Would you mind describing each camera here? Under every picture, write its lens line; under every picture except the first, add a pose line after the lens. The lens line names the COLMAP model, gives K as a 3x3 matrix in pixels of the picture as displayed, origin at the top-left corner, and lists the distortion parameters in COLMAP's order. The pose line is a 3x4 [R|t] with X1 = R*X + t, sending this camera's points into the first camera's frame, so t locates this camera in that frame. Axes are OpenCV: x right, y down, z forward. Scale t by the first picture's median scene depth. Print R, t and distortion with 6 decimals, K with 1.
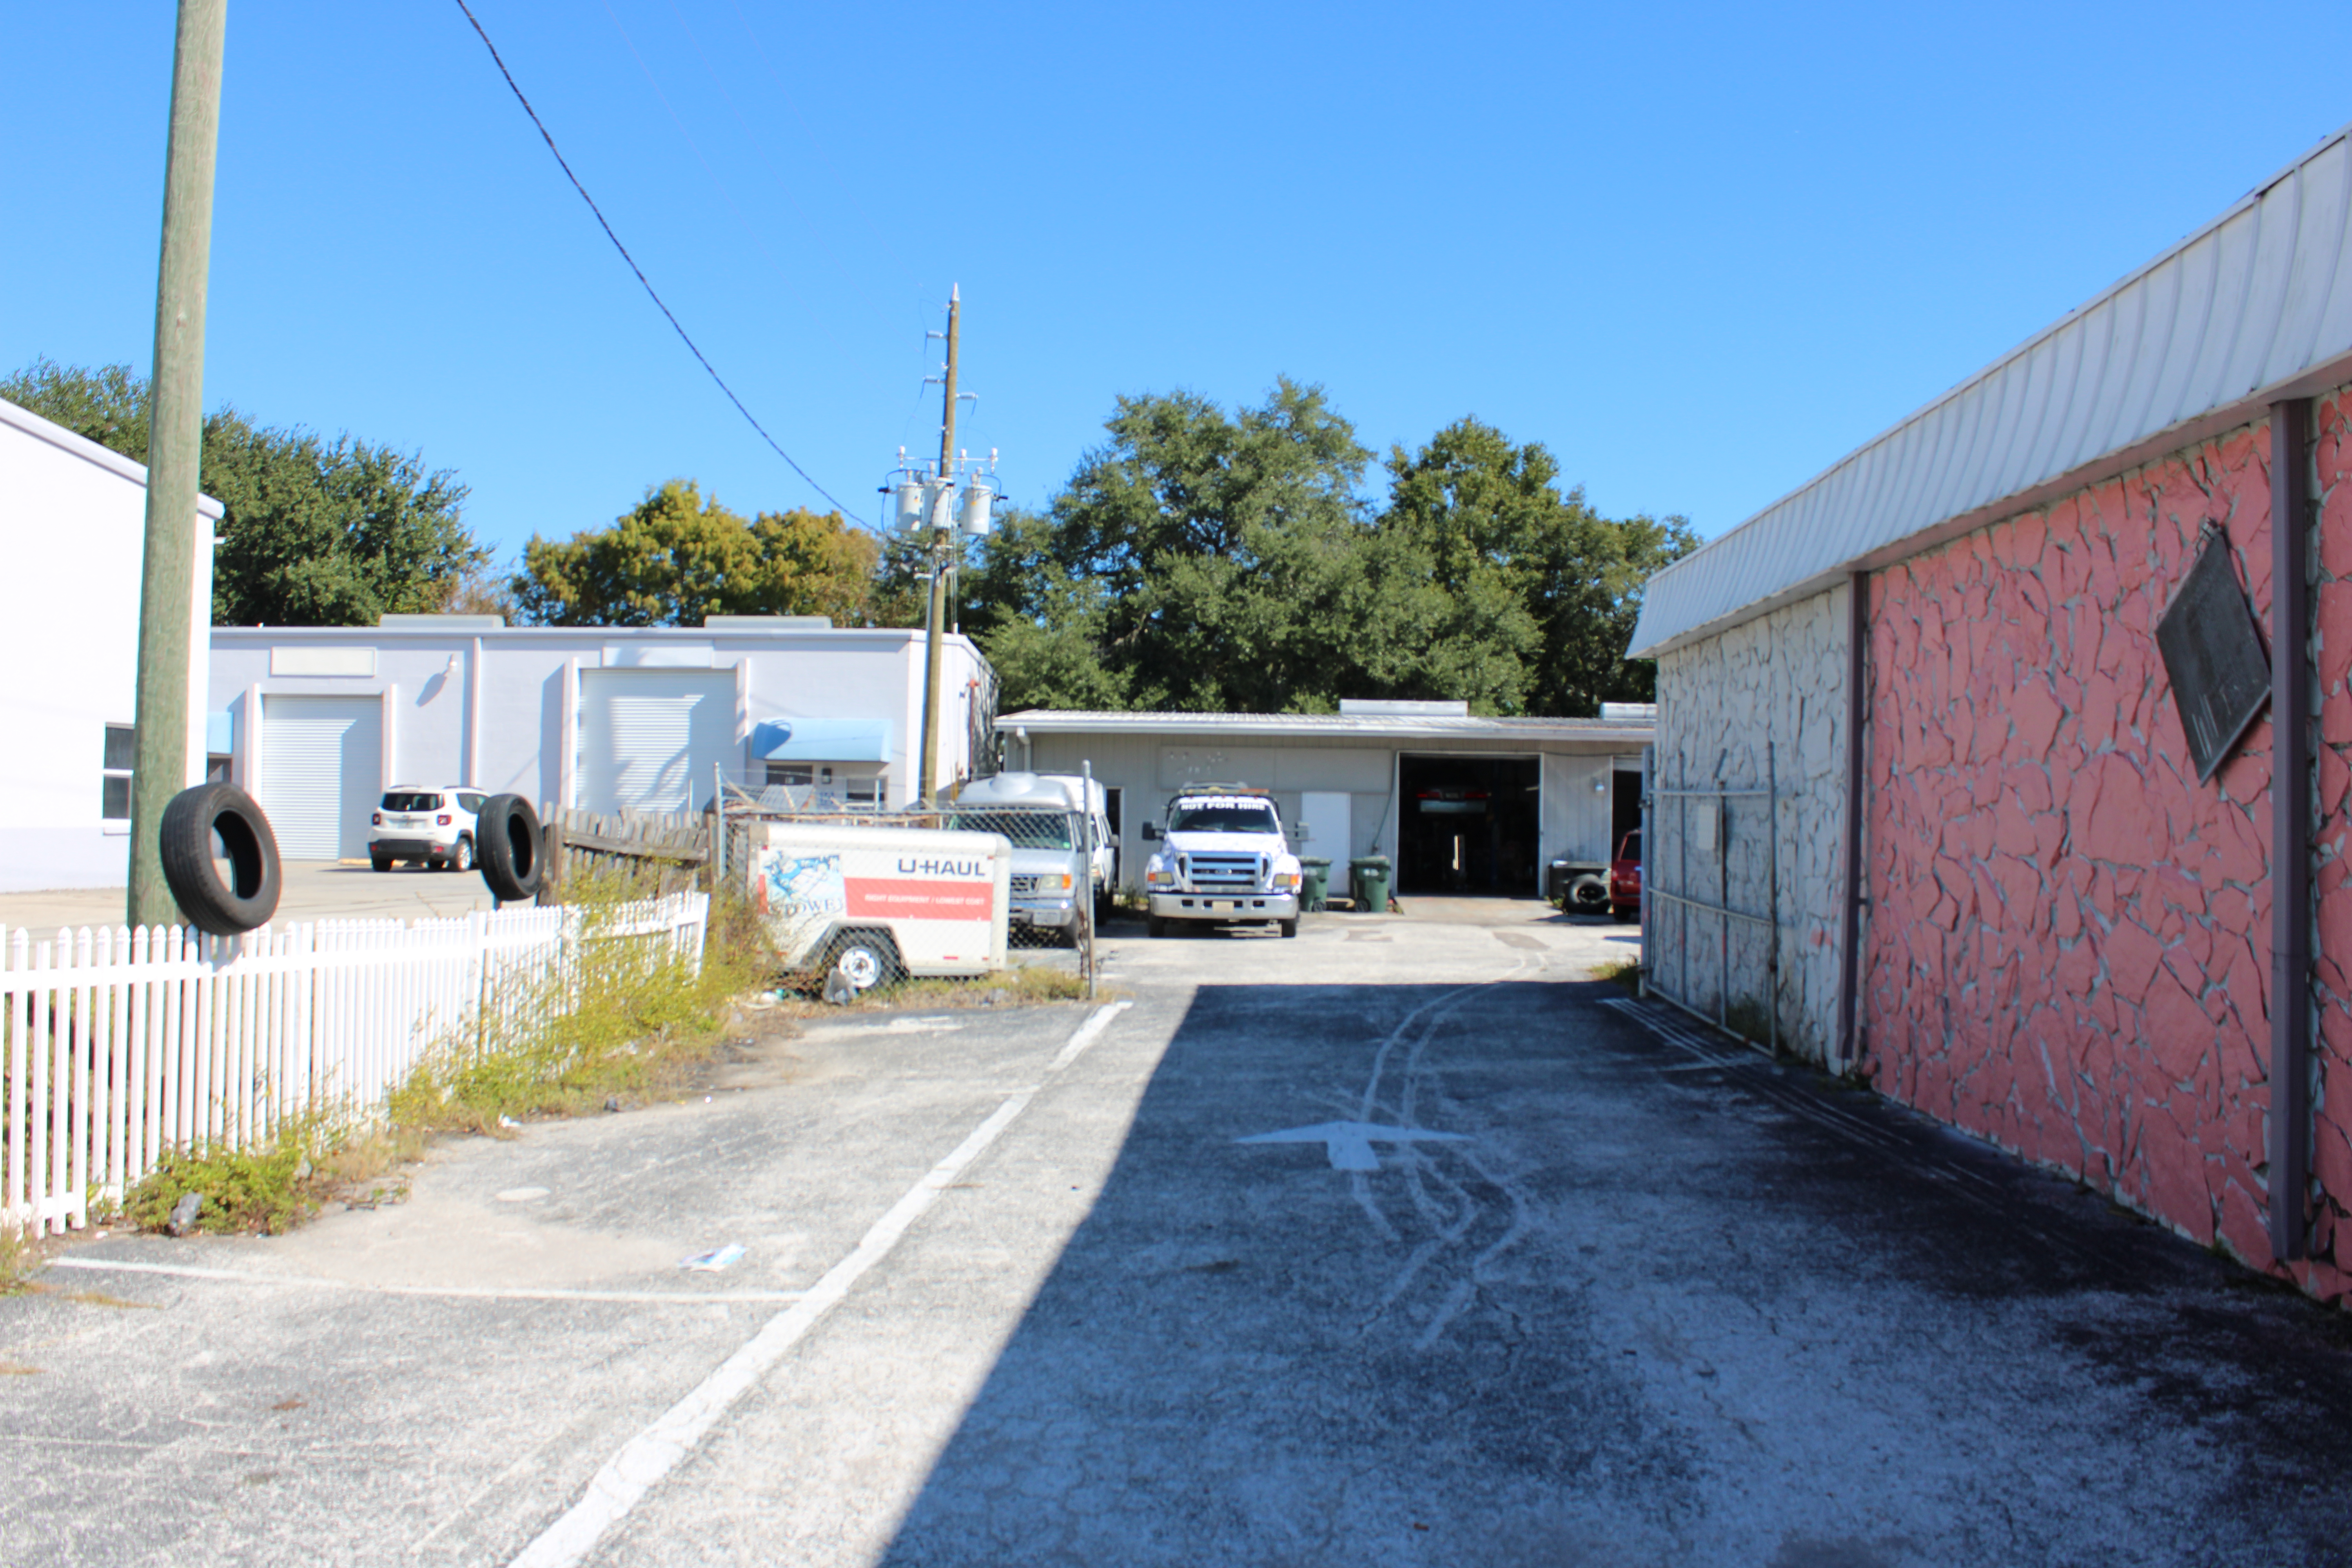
lens RADIAL K [[2032.1, 0, 1176.0], [0, 2032.1, 784.0], [0, 0, 1]] dist [-0.170562, 0.203339]
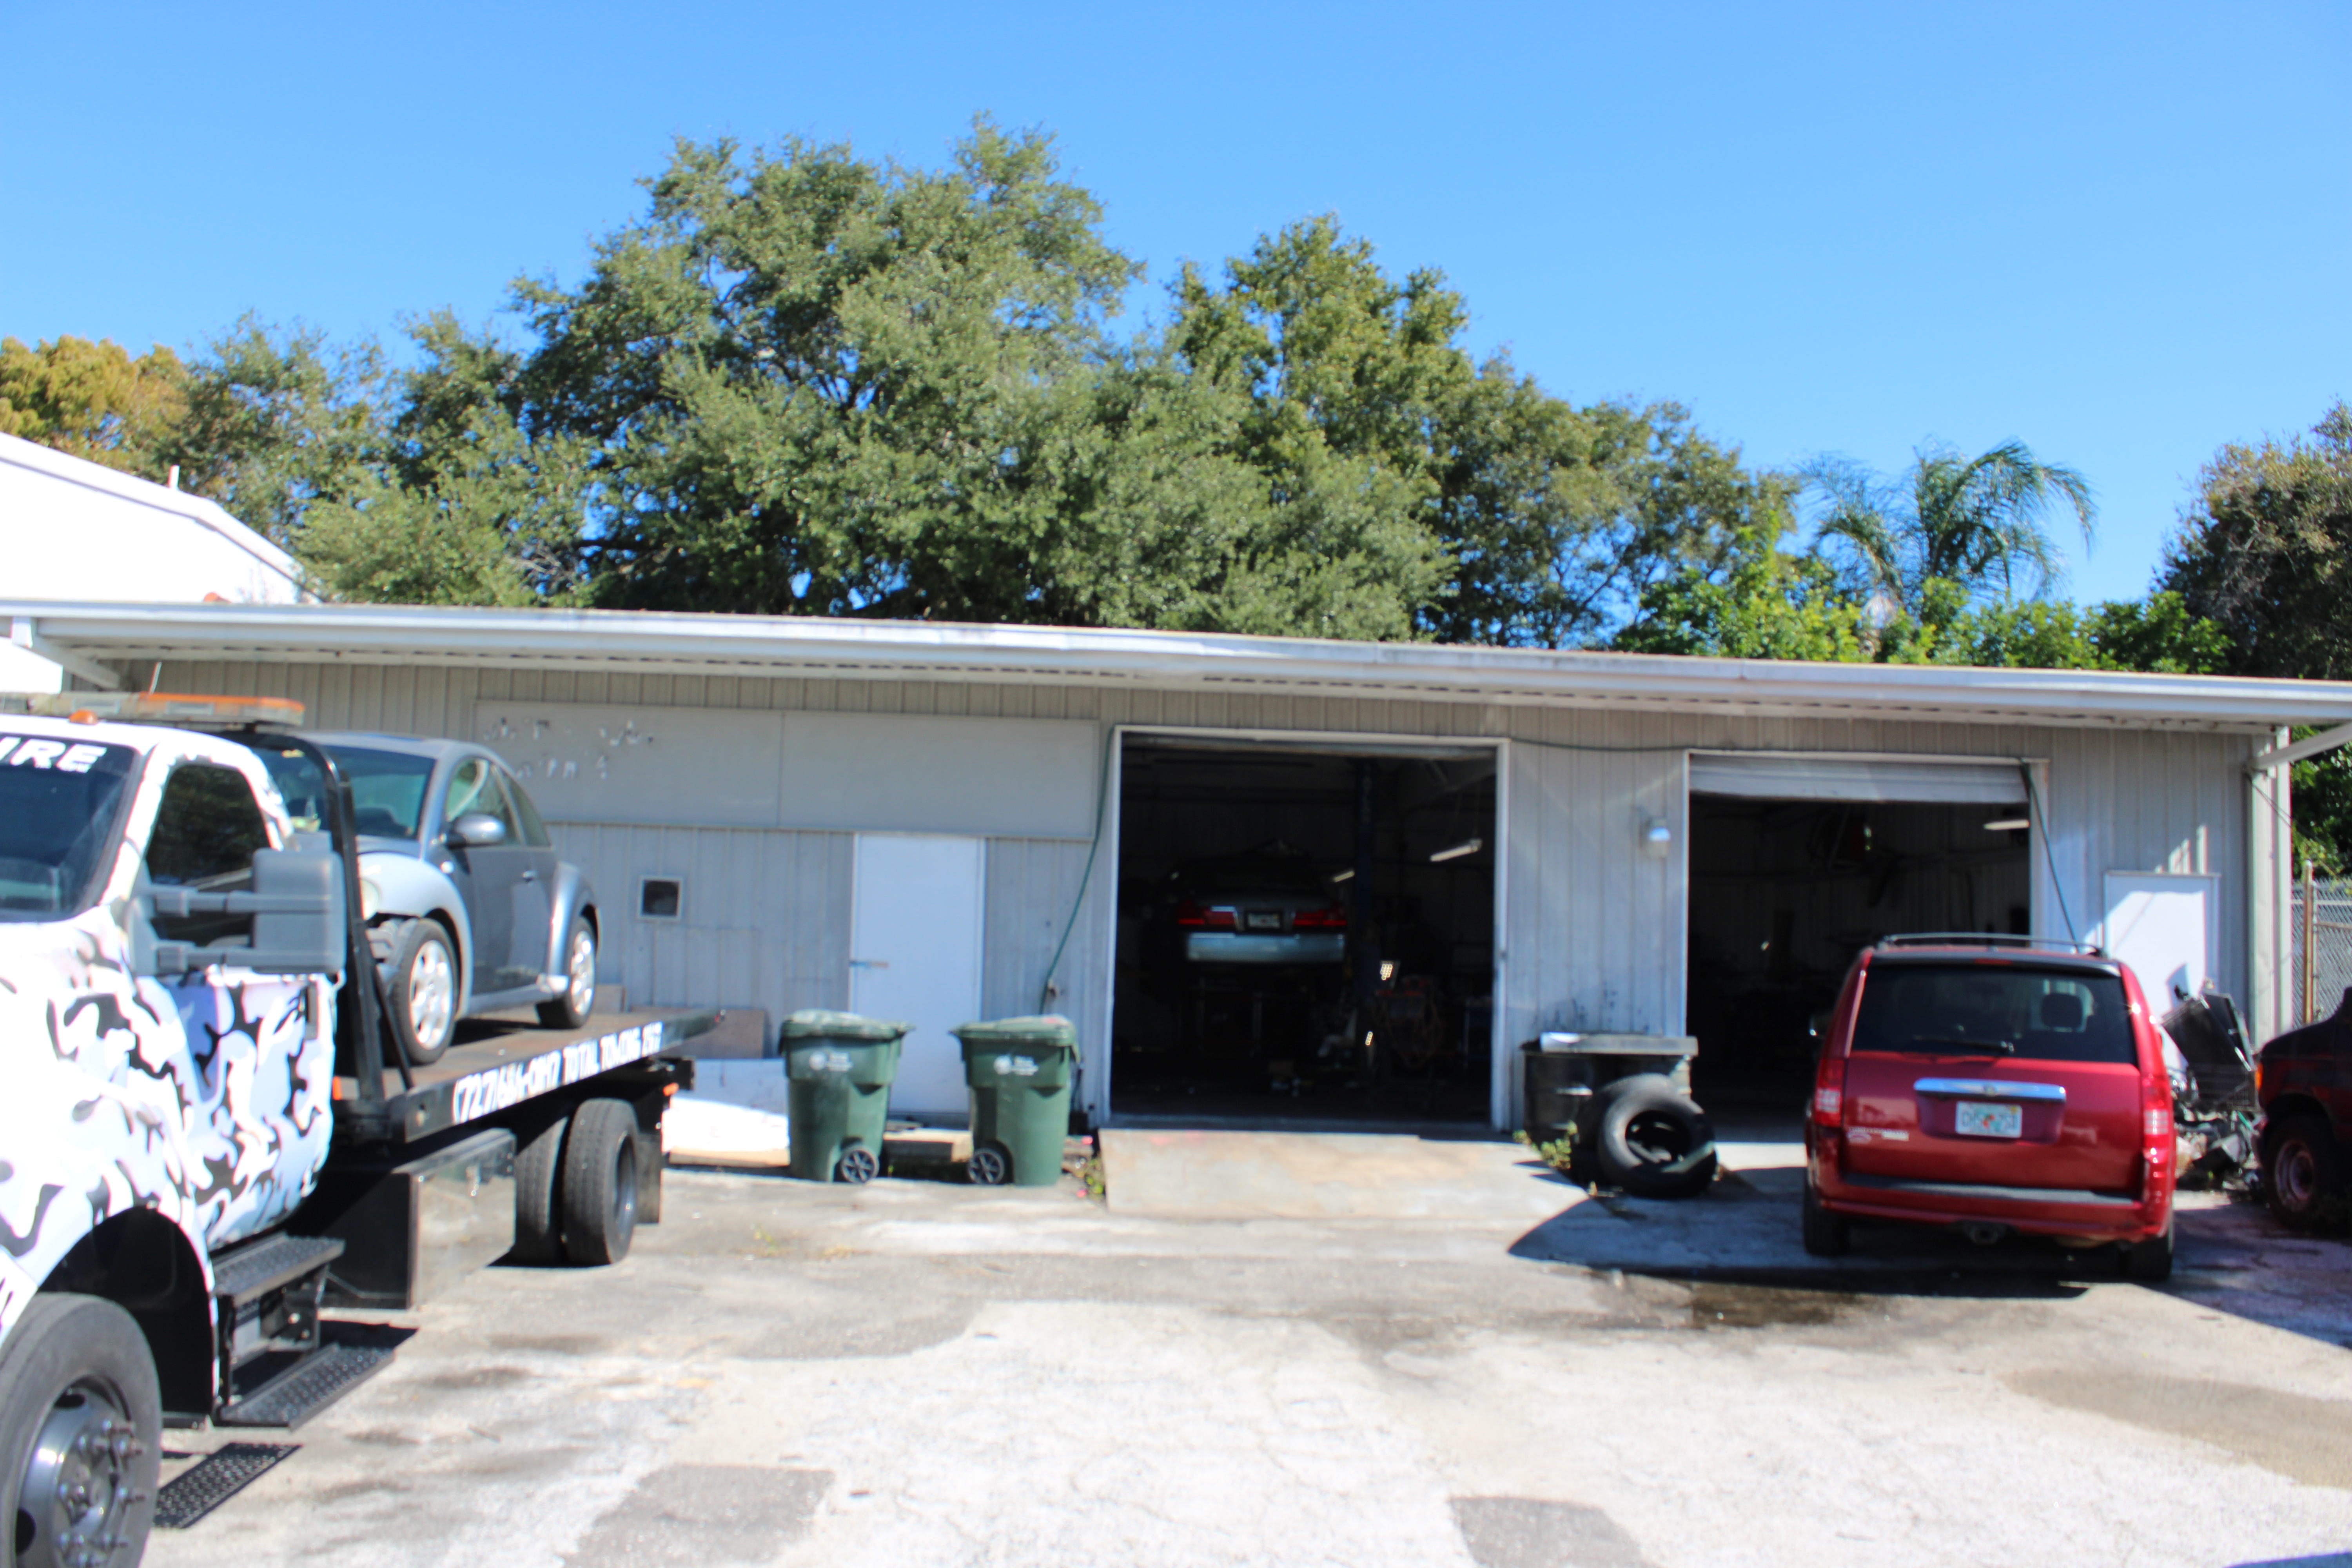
lens RADIAL K [[2032.1, 0, 1176.0], [0, 2032.1, 784.0], [0, 0, 1]] dist [-0.170562, 0.203339]
pose [[0.996515, 0.018630, 0.081303, 0.076383], [-0.013799, 0.998128, -0.059579, 0.013438], [-0.082260, 0.058249, 0.994907, 0.534135]]
